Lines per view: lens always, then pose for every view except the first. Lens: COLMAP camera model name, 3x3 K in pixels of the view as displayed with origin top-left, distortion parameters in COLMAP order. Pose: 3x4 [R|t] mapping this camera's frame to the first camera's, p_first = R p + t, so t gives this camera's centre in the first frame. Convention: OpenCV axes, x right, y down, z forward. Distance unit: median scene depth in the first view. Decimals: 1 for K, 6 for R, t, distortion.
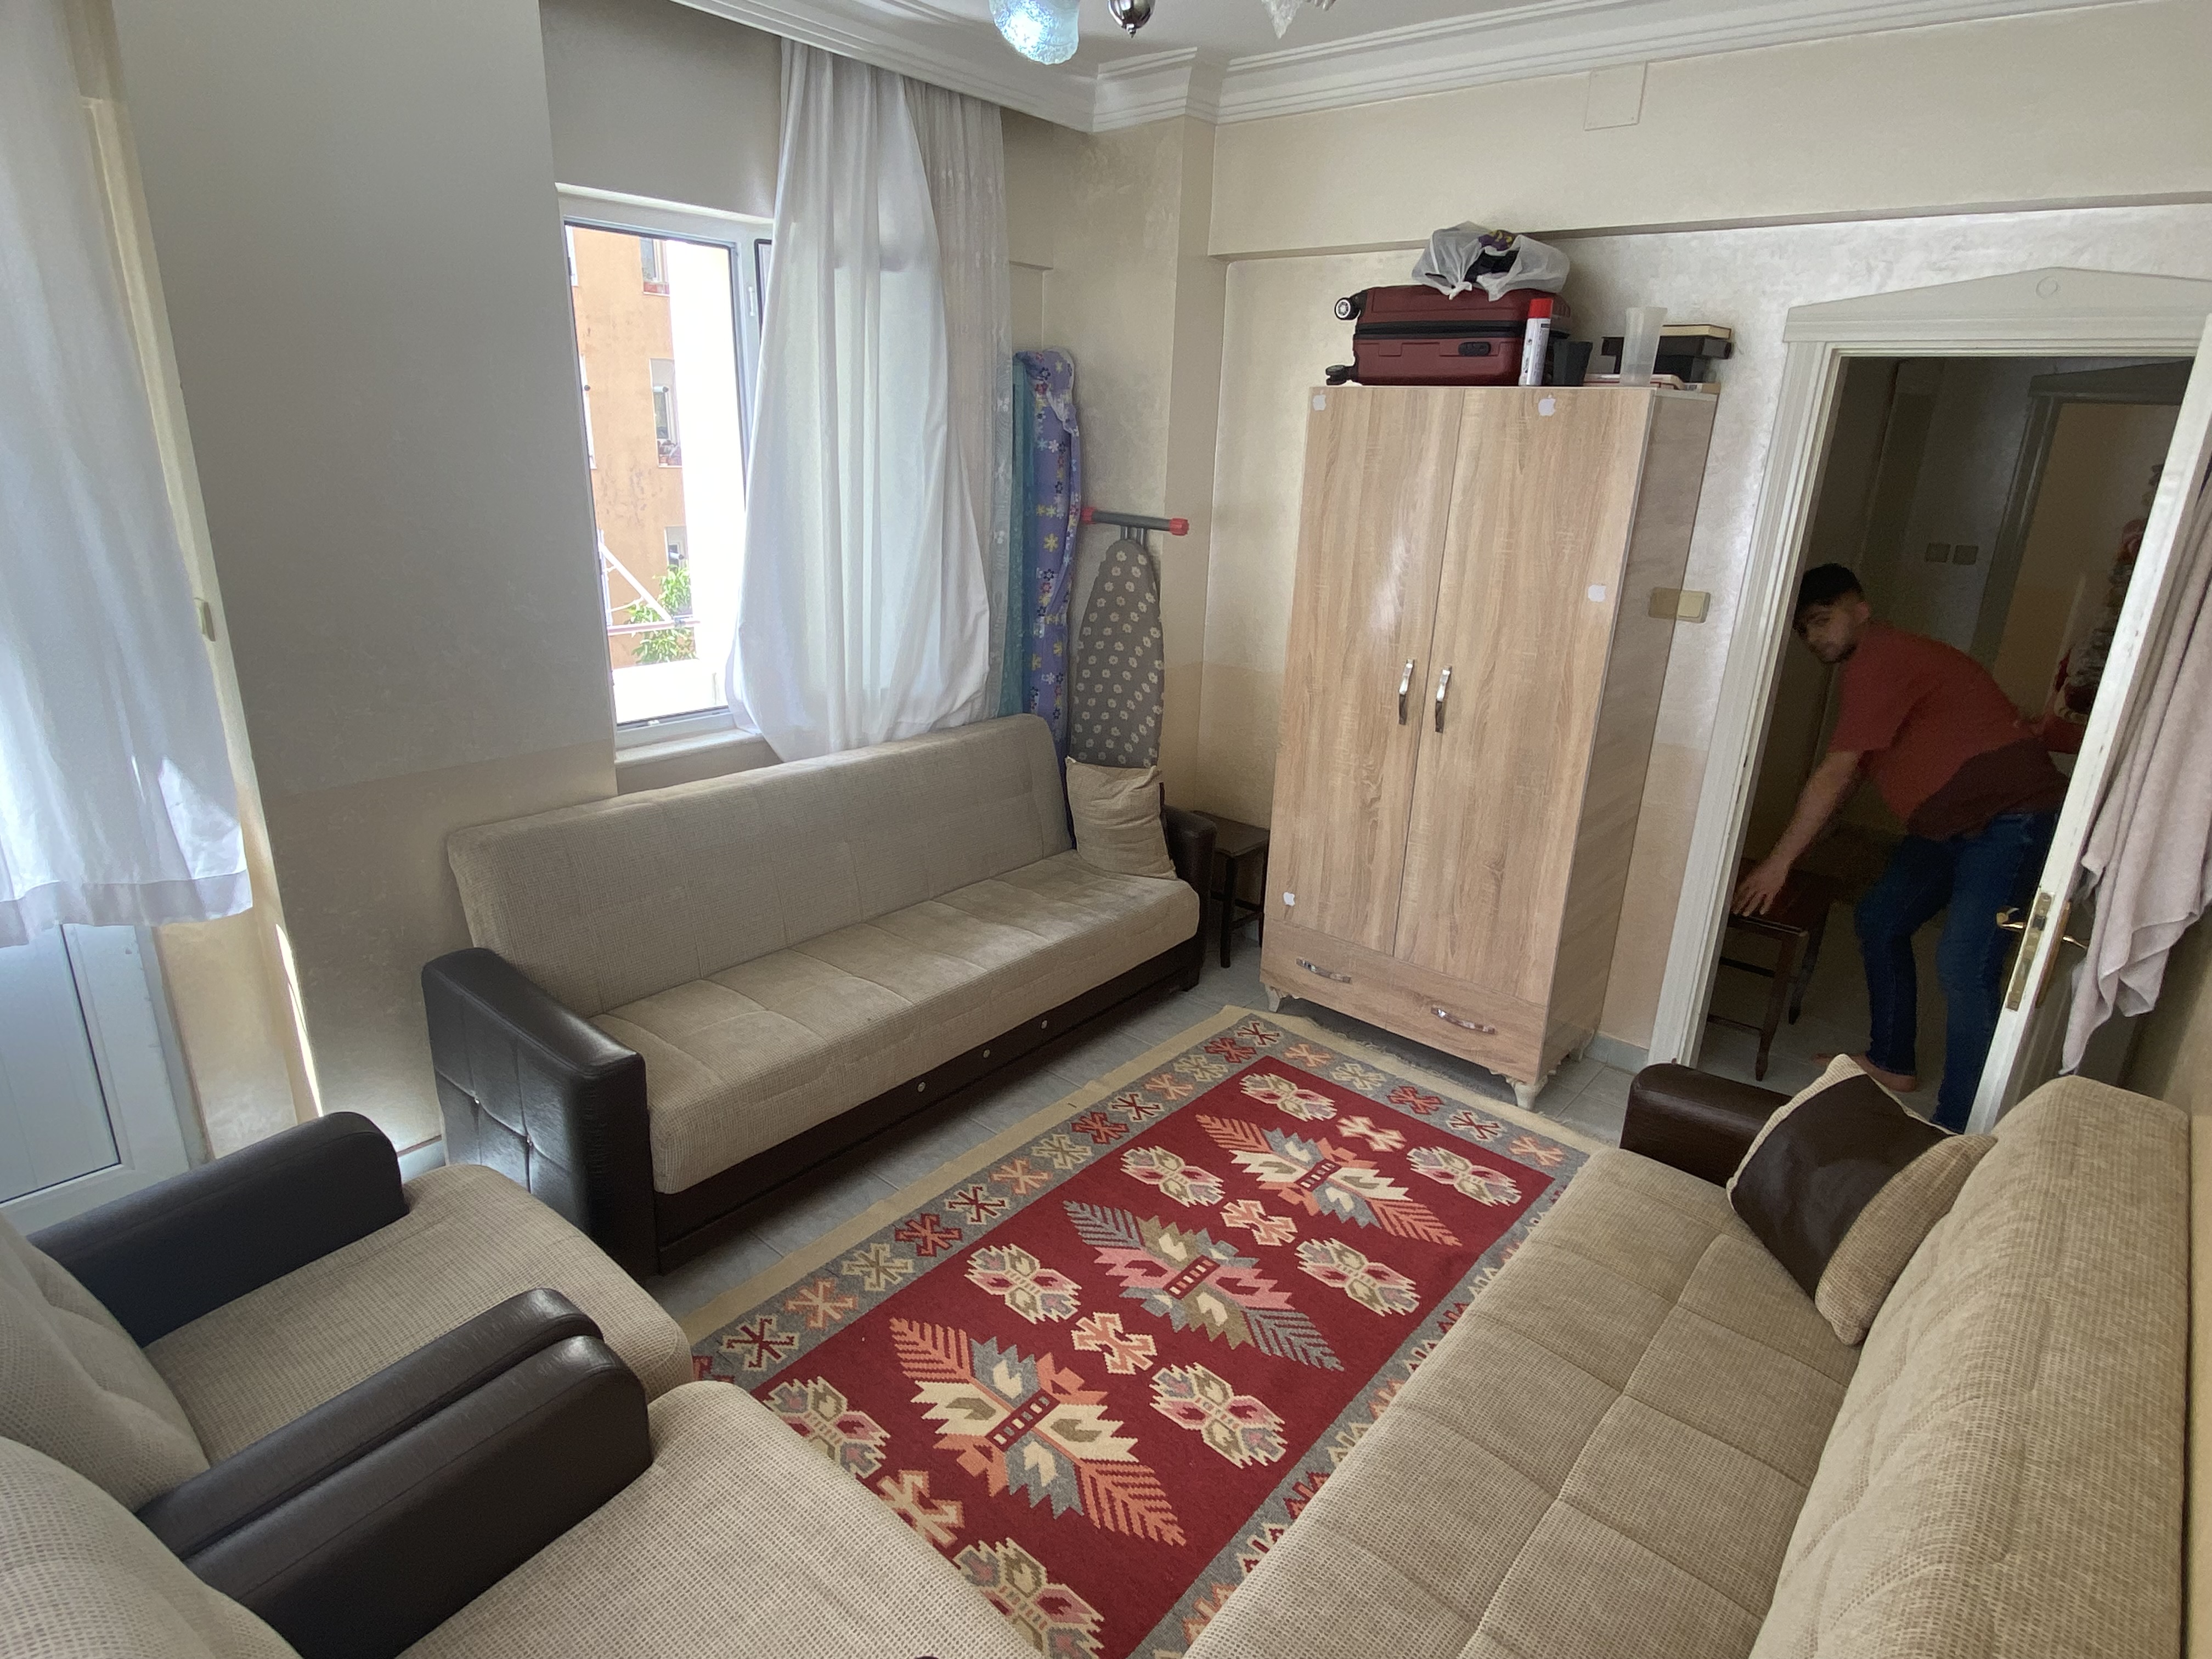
lens RADIAL K [[1186.7, 0, 1100.4], [0, 1186.7, 819.6], [0, 0, 1]] dist [0.088171, -0.095687]
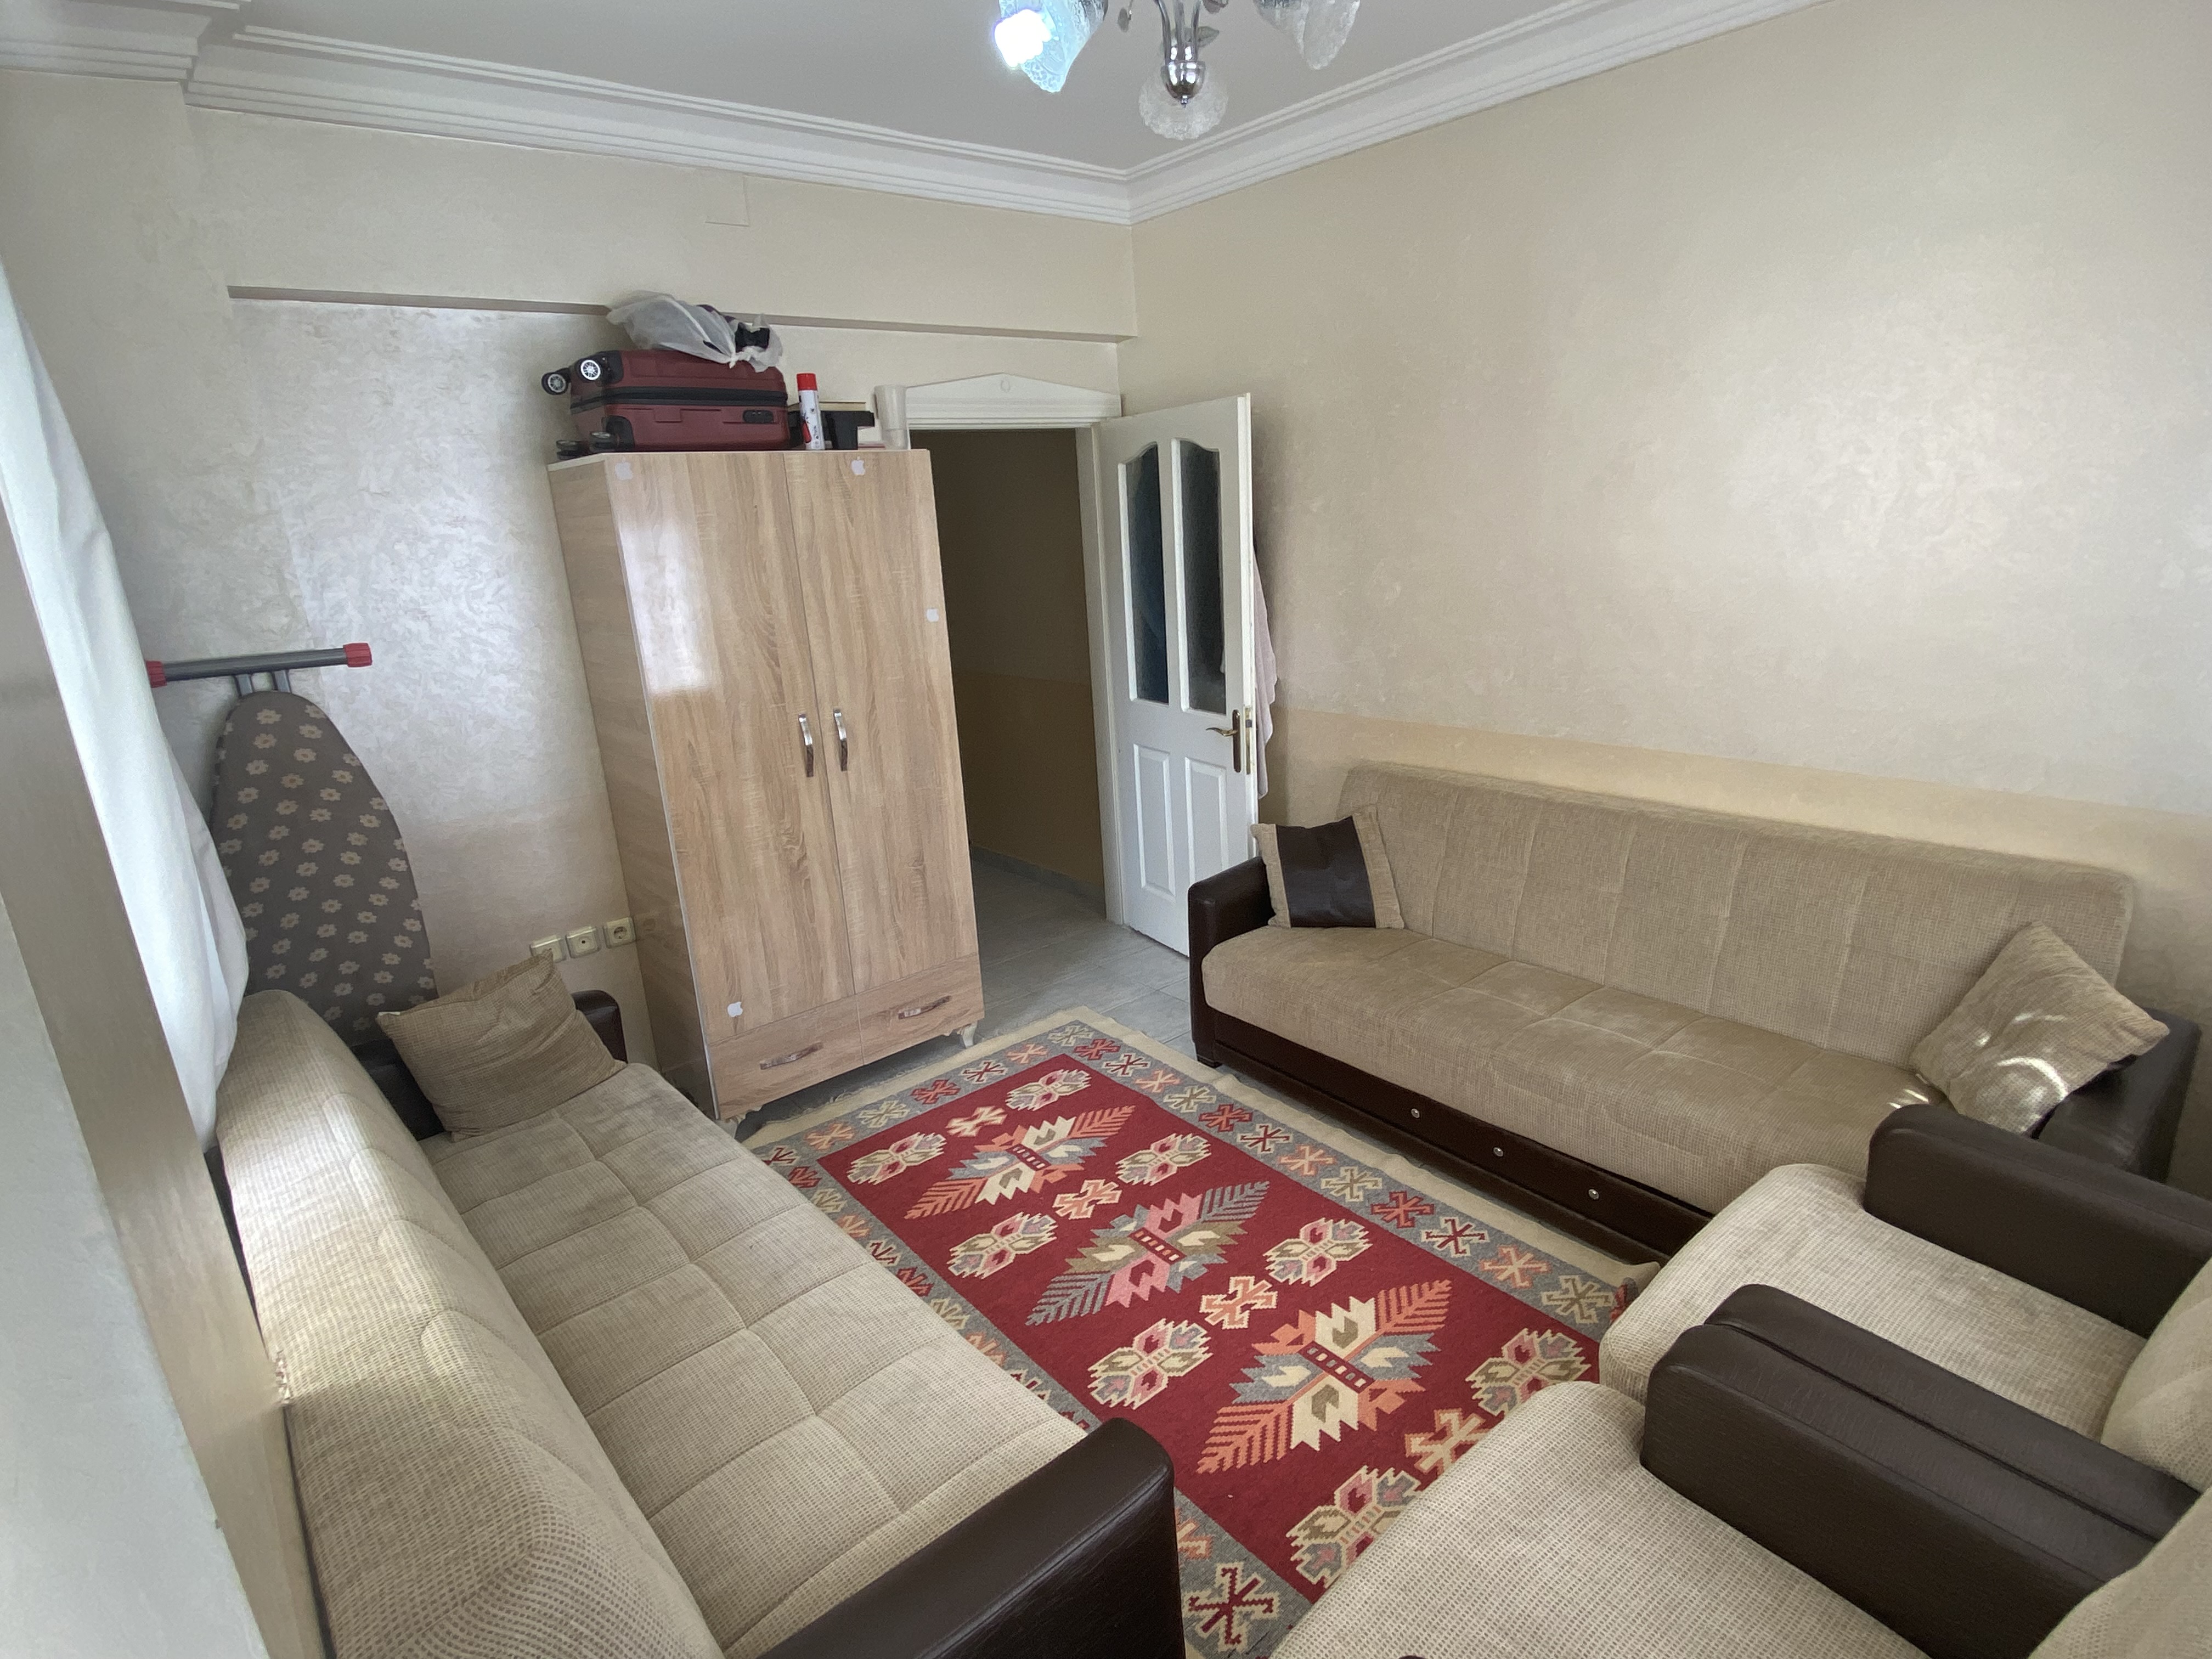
lens RADIAL K [[1122.4, 0, 1098.7], [0, 1122.4, 822.2], [0, 0, 1]] dist [0.081129, -0.082352]
pose [[0.168831, -0.310043, 0.935612, -0.706412], [0.370176, 0.899695, 0.231343, -0.201191], [-0.913491, 0.307283, 0.266667, 0.600291]]
